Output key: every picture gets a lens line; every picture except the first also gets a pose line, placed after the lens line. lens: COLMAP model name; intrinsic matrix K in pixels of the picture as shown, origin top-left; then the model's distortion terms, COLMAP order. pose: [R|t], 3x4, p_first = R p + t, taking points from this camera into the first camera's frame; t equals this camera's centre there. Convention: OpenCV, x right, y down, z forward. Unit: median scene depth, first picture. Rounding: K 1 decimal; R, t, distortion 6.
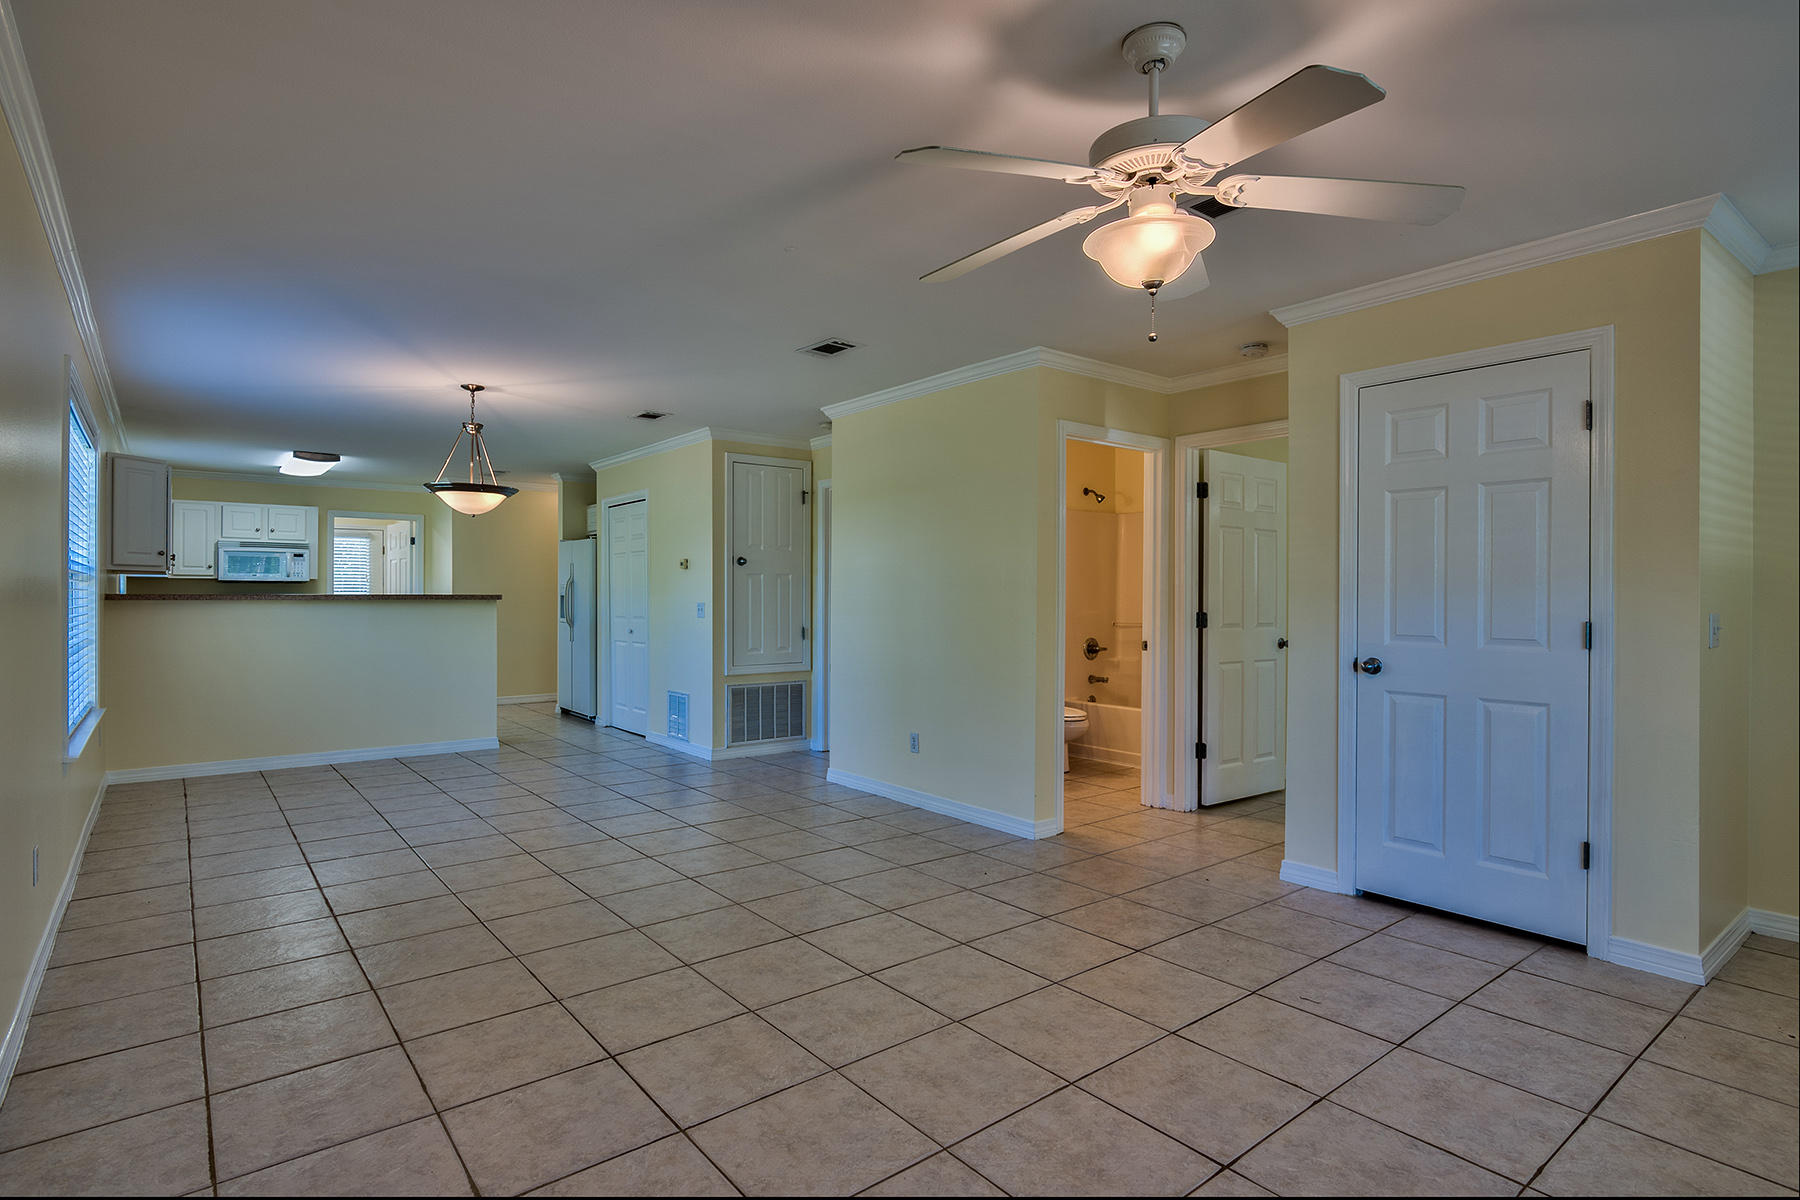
lens RADIAL K [[895.8, 0, 888.5], [0, 895.8, 594.4], [0, 0, 1]] dist [0.001182, 0.000975]
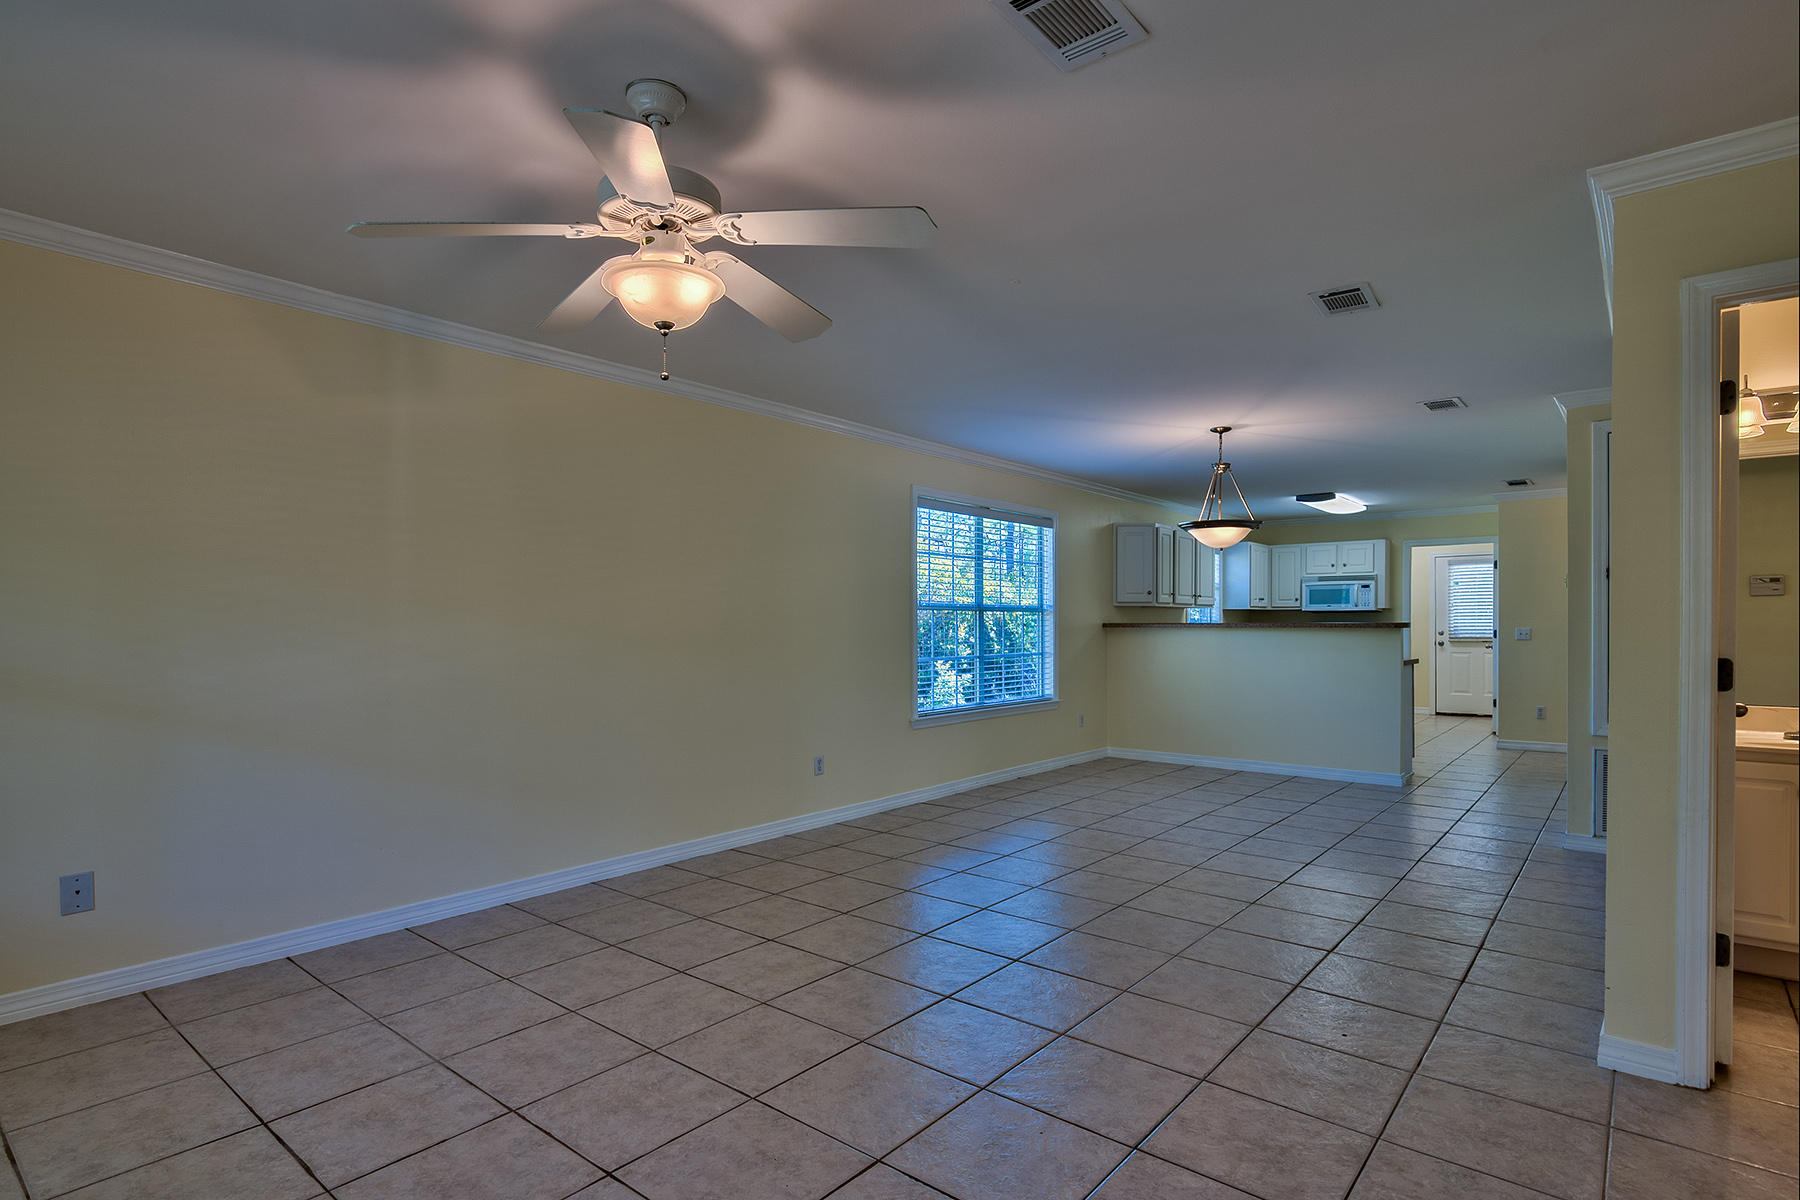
lens RADIAL K [[895.8, 0, 881.2], [0, 895.8, 635.1], [0, 0, 1]] dist [0.001182, 0.000975]
pose [[0.218242, 0.010359, -0.975840, 3.874063], [0.003861, 0.999927, 0.011479, 0.003575], [0.975887, -0.006273, 0.218186, 2.887267]]
